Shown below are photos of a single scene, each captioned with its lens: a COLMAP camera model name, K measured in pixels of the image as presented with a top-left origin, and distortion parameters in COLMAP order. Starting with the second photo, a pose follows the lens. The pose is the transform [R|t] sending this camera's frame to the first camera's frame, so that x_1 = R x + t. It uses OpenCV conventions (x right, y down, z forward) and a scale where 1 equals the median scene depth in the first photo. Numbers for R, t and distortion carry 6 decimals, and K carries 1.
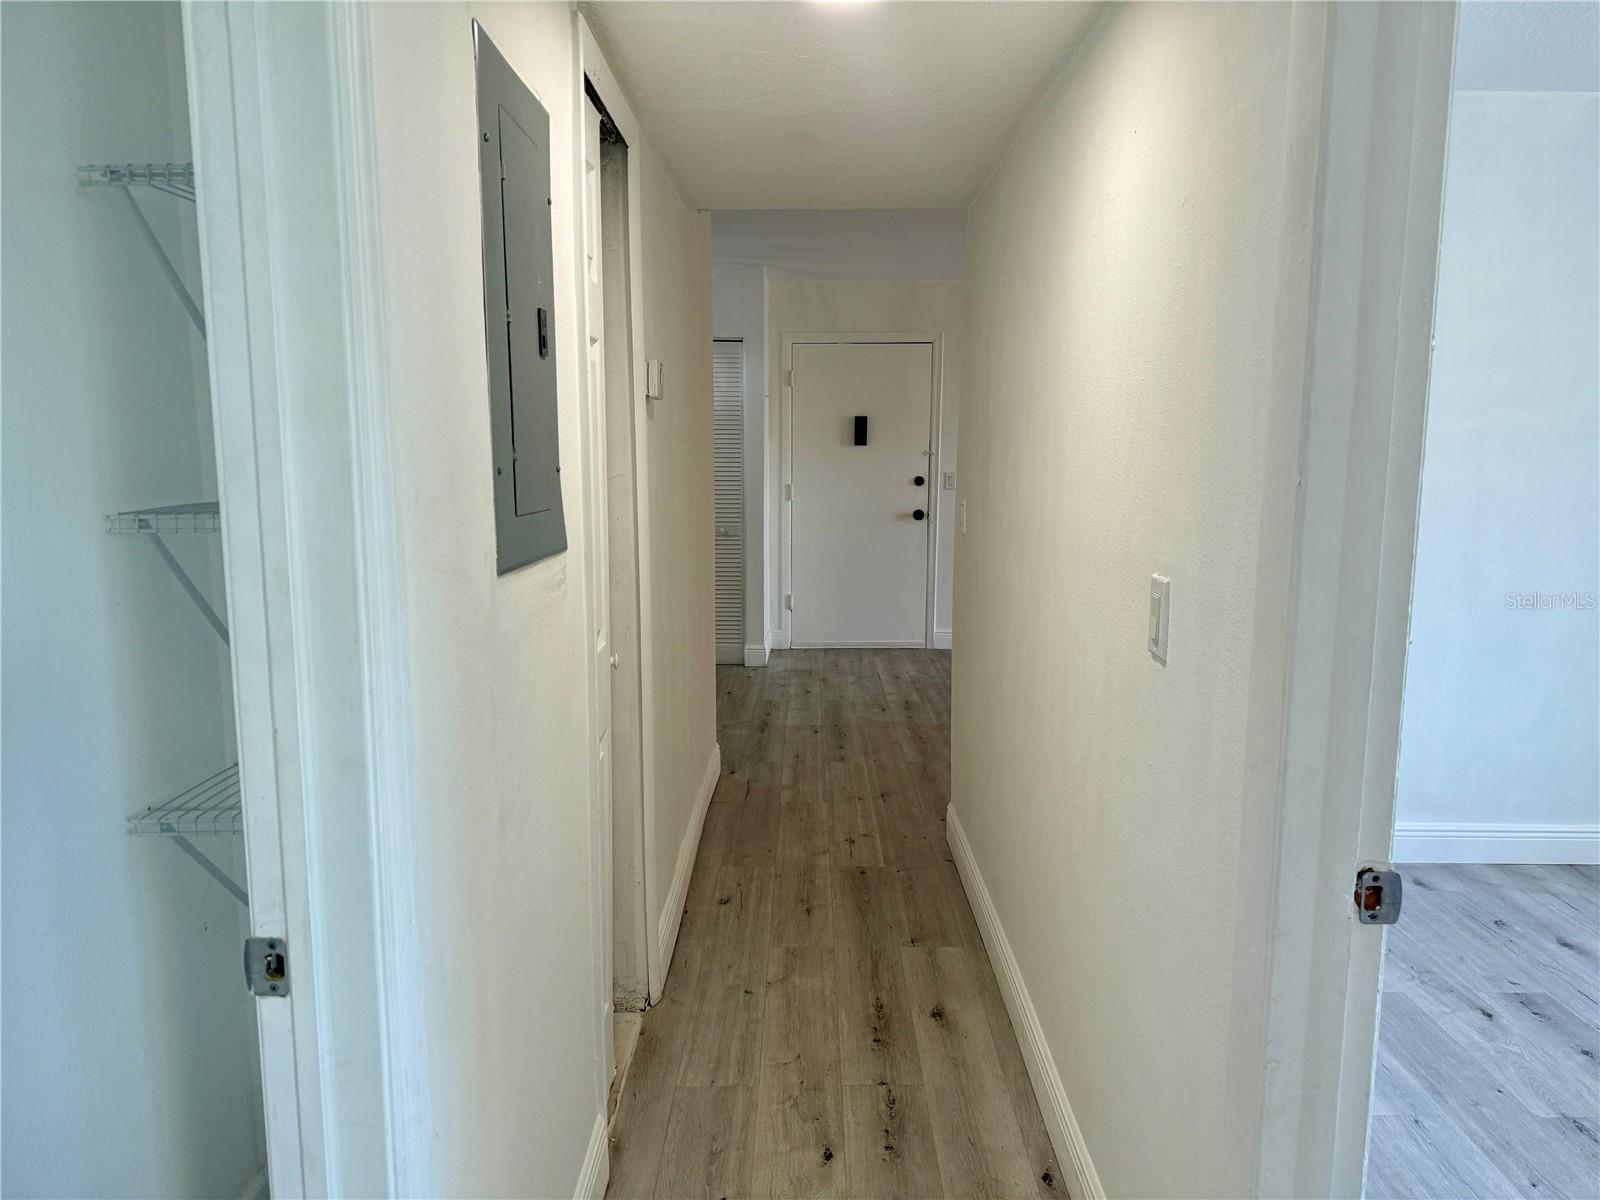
lens RADIAL K [[1127.4, 0, 791.1], [0, 1127.4, 598.0], [0, 0, 1]] dist [0.059016, -0.022704]
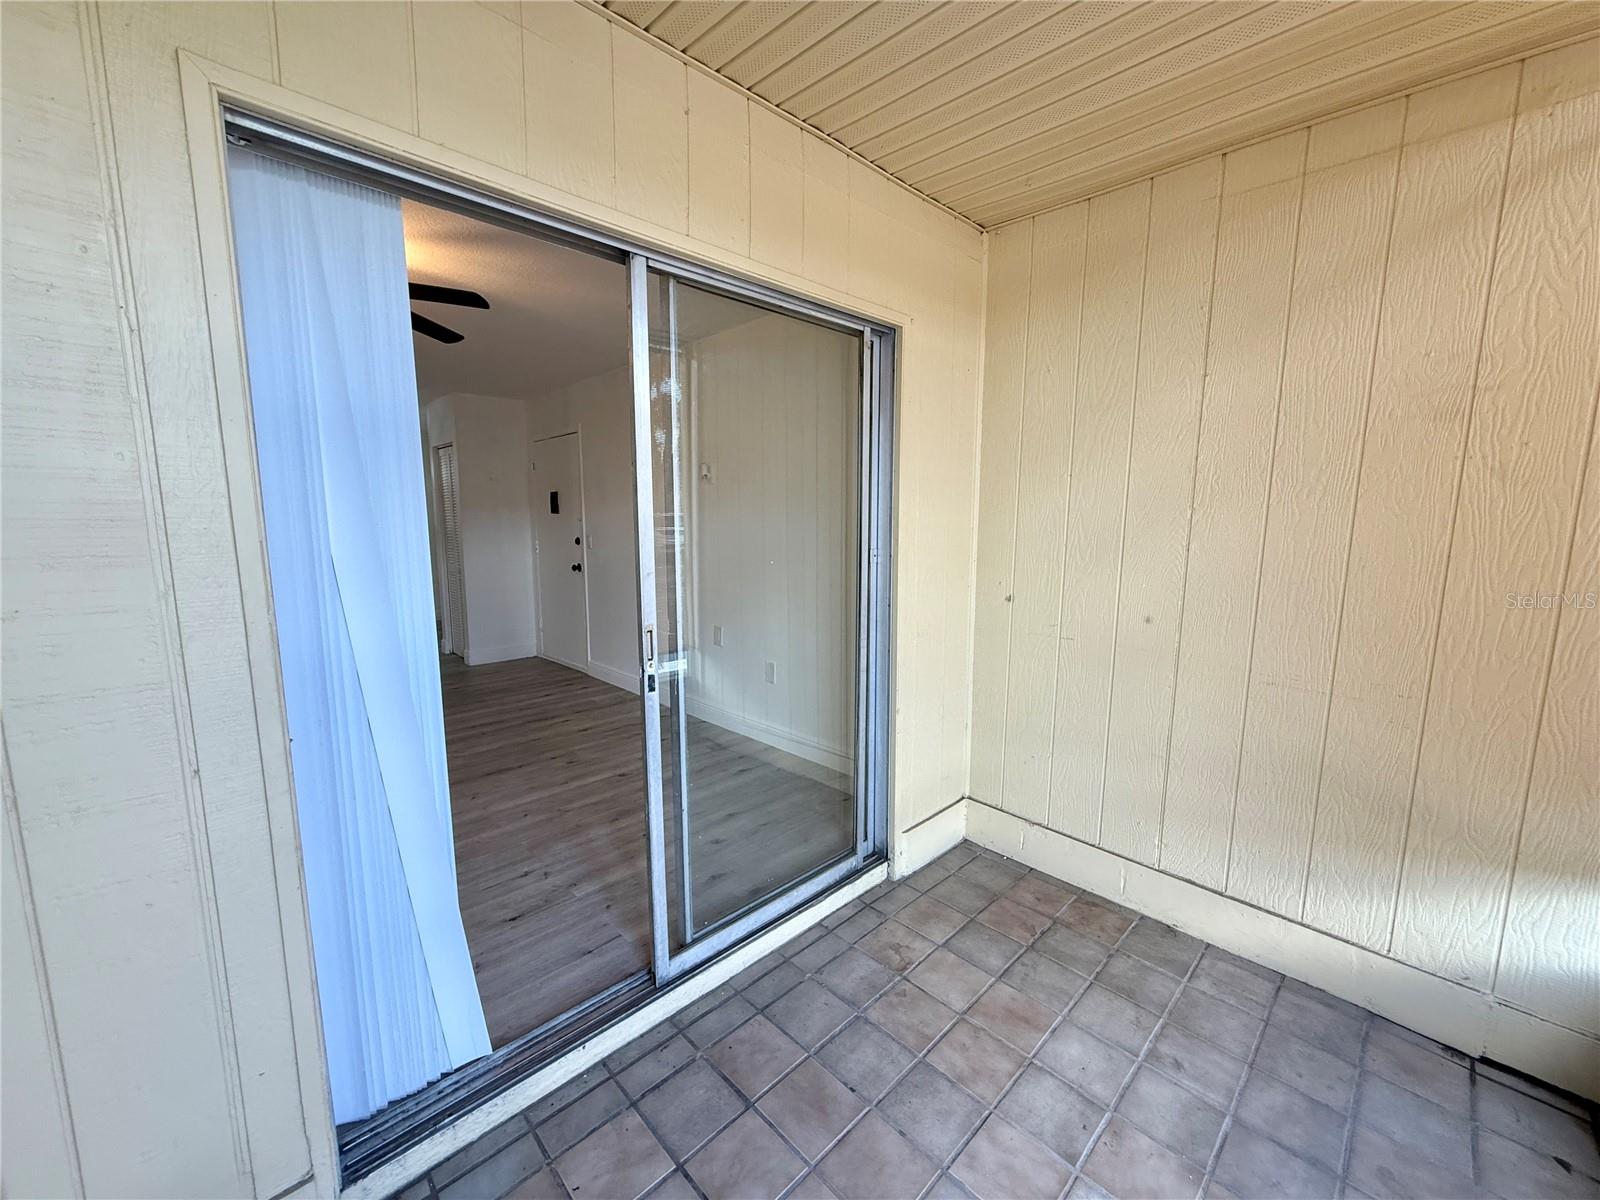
lens RADIAL K [[637.8, 0, 807.4], [0, 637.8, 601.4], [0, 0, 1]] dist [0.001483, 0.000062]
pose [[0.713702, 0.087288, -0.694989, 1.082184], [-0.090505, 0.995379, 0.032075, -0.112040], [0.694578, 0.040008, 0.718304, 0.905376]]
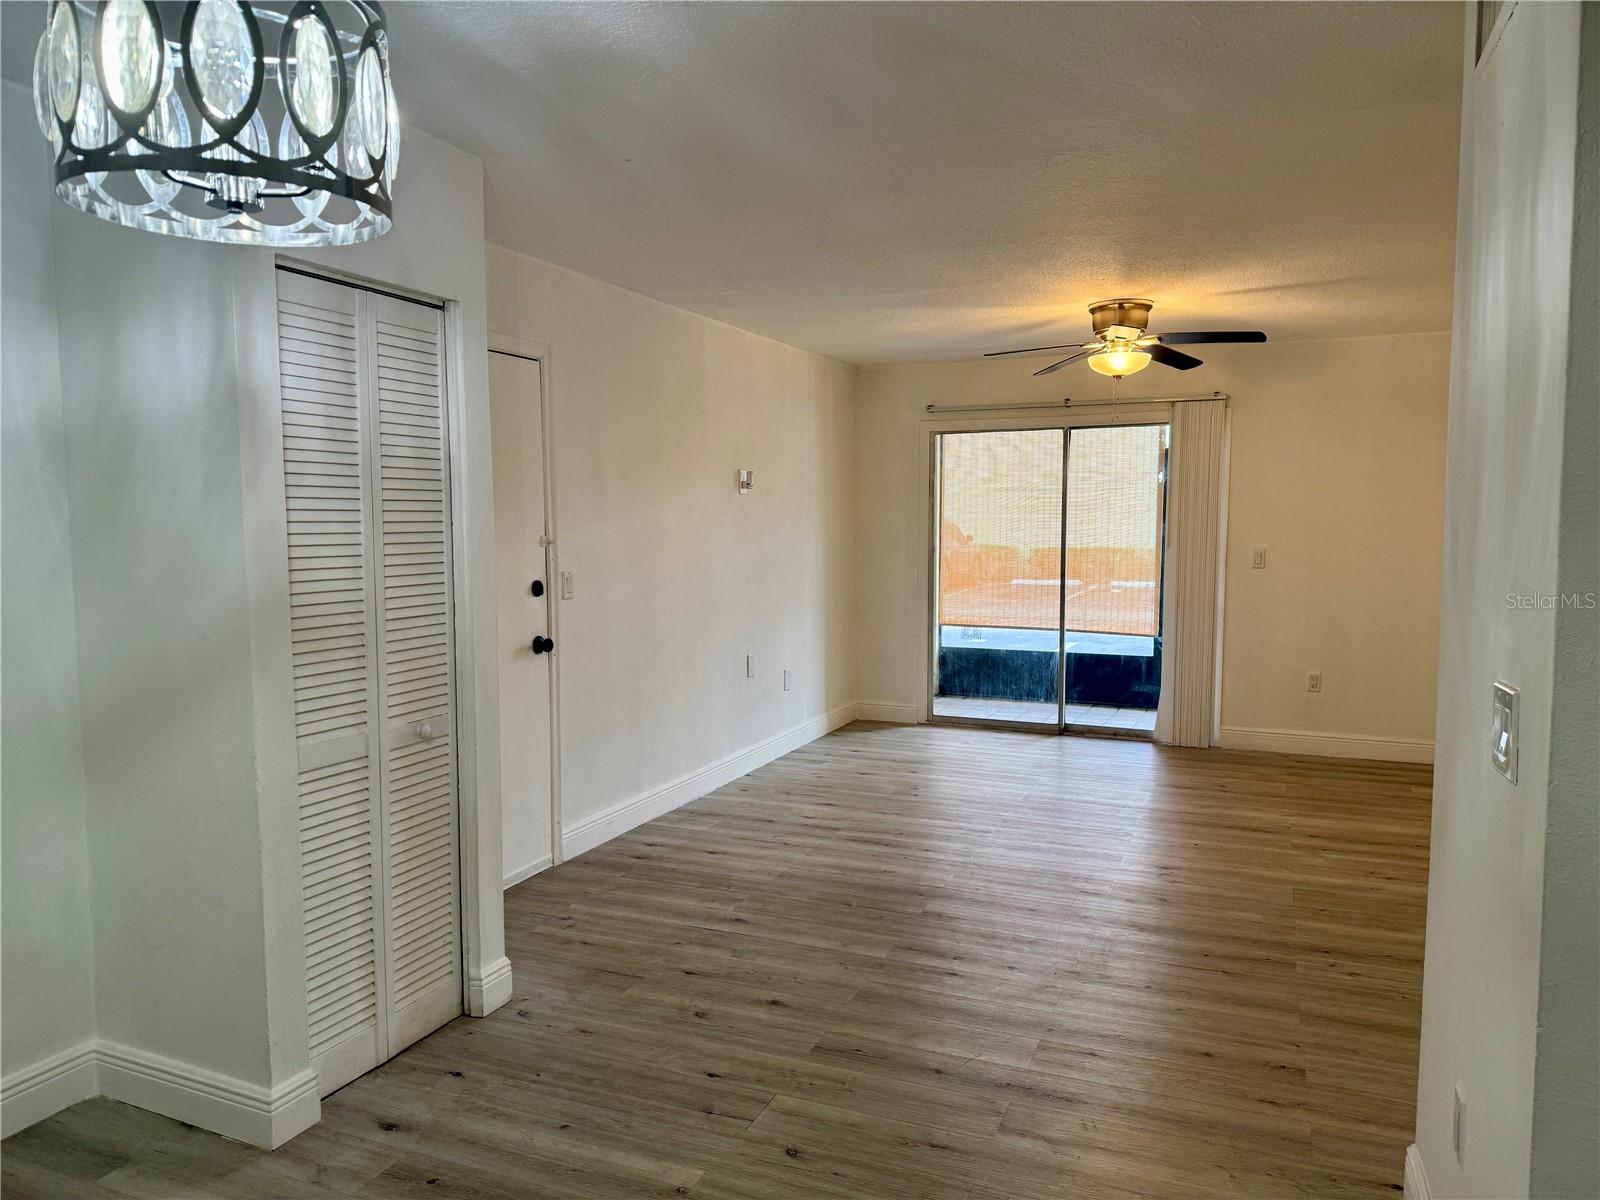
lens RADIAL K [[1127.4, 0, 803.3], [0, 1127.4, 610.9], [0, 0, 1]] dist [0.059016, -0.022704]
pose [[0.372641, -0.088949, 0.923703, -0.515719], [0.130569, 0.990519, 0.042709, -0.134357], [-0.918744, 0.104691, 0.380721, 0.879651]]
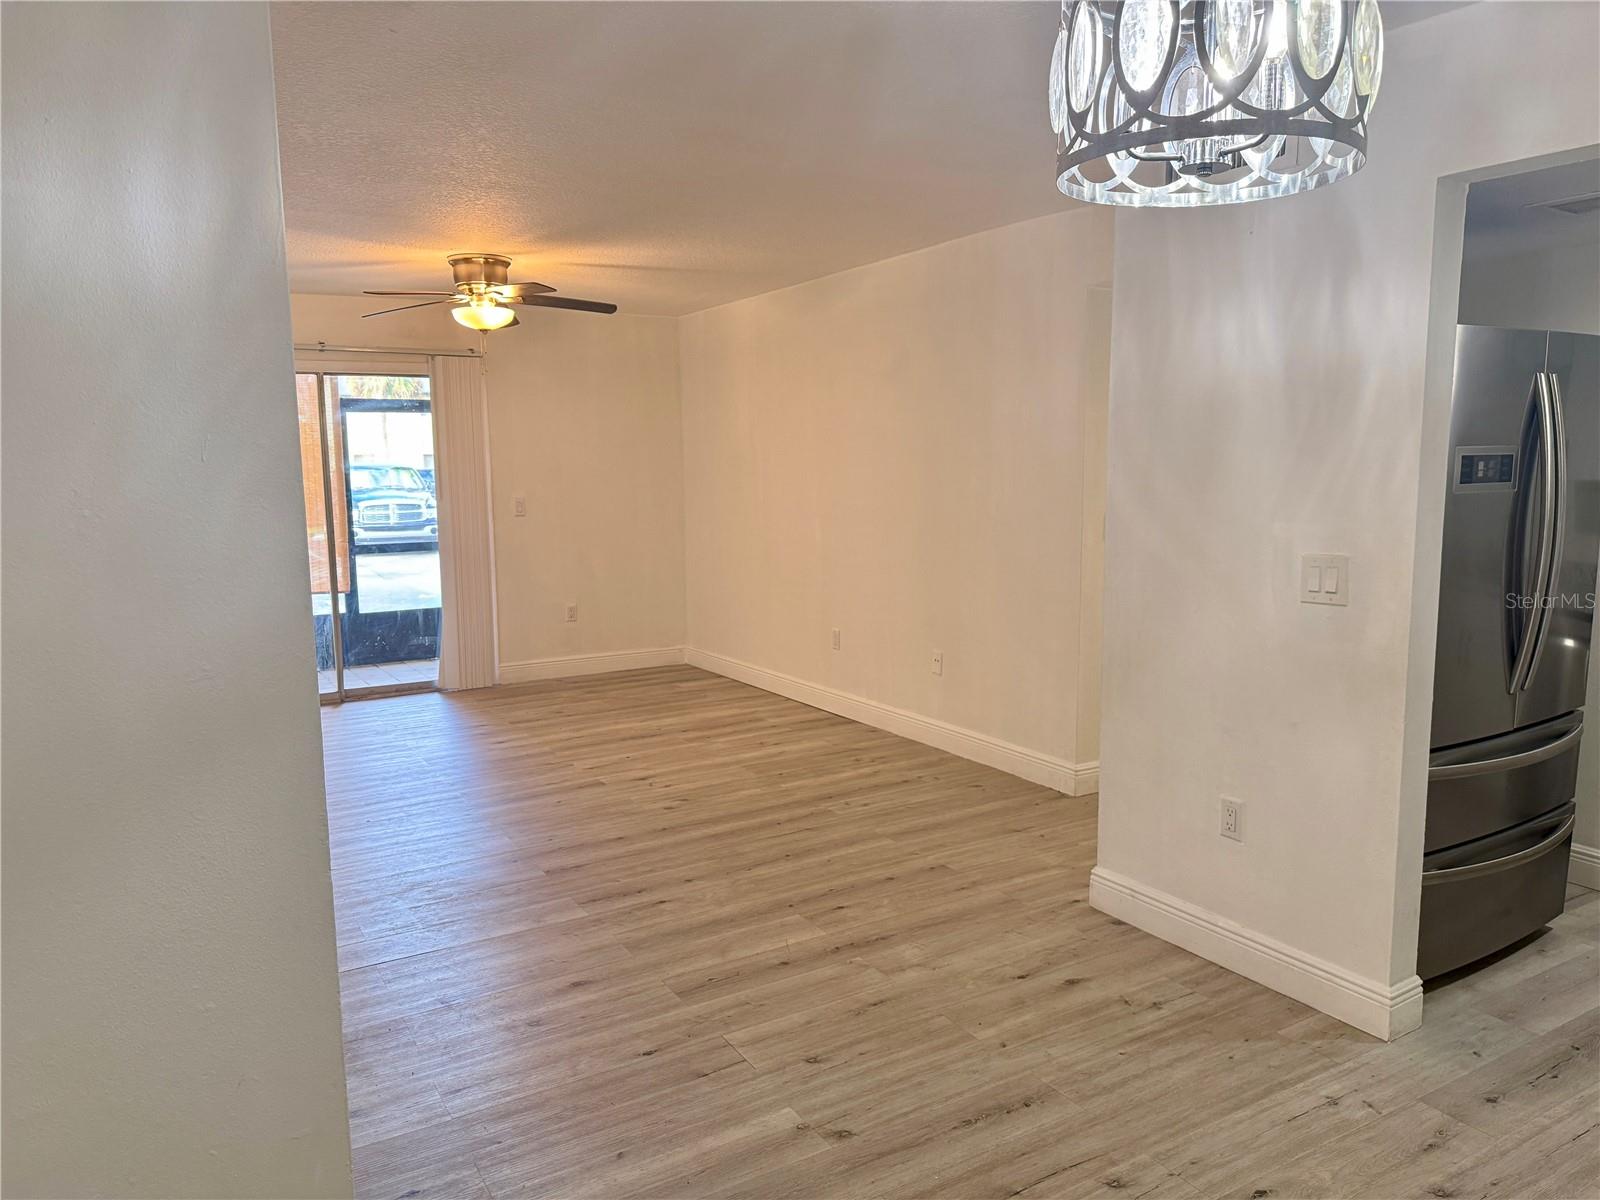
lens RADIAL K [[1127.4, 0, 793.6], [0, 1127.4, 602.1], [0, 0, 1]] dist [0.059016, -0.022704]
pose [[-0.520474, -0.110095, 0.846750, -0.504891], [0.127896, 0.970415, 0.204788, -0.195451], [-0.844245, 0.214882, -0.490995, 1.292746]]
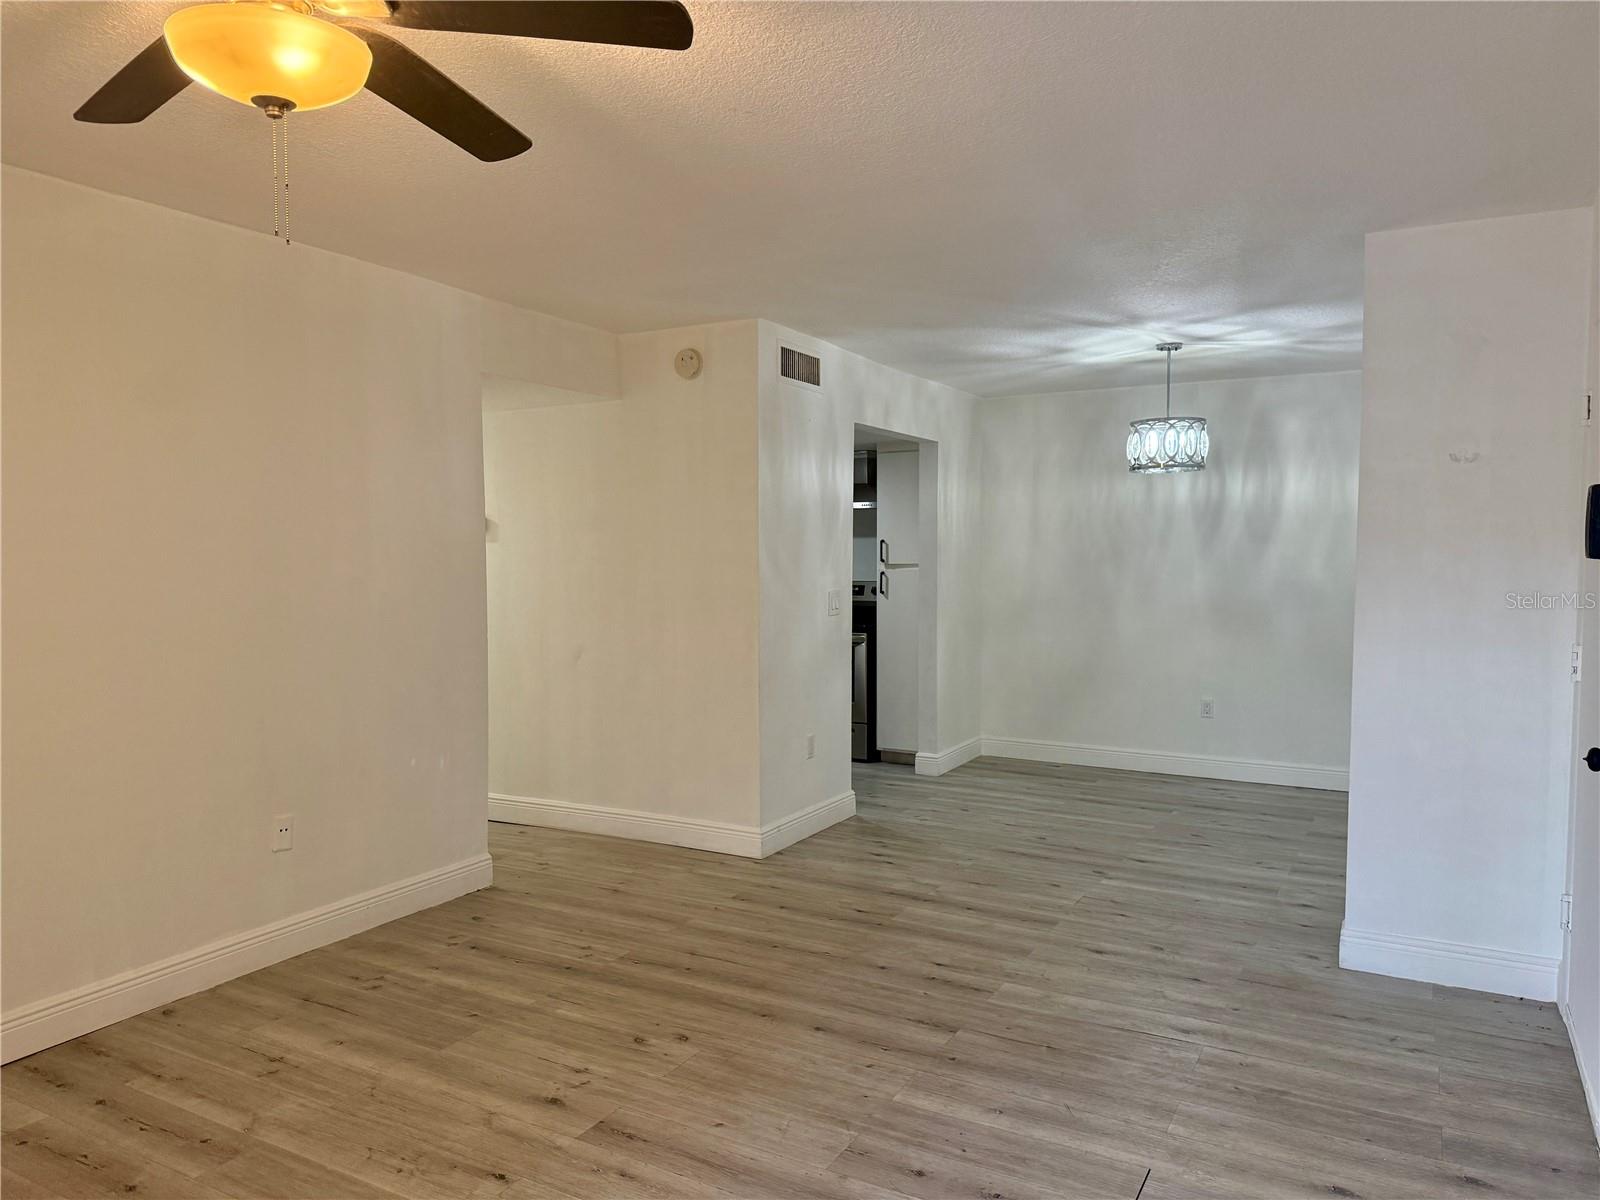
lens RADIAL K [[1127.4, 0, 795.2], [0, 1127.4, 599.1], [0, 0, 1]] dist [0.059016, -0.022704]
pose [[-0.475167, 0.036560, -0.879136, 0.727444], [-0.126388, 0.985939, 0.109314, -0.177546], [0.870771, 0.163055, -0.463865, 1.273680]]
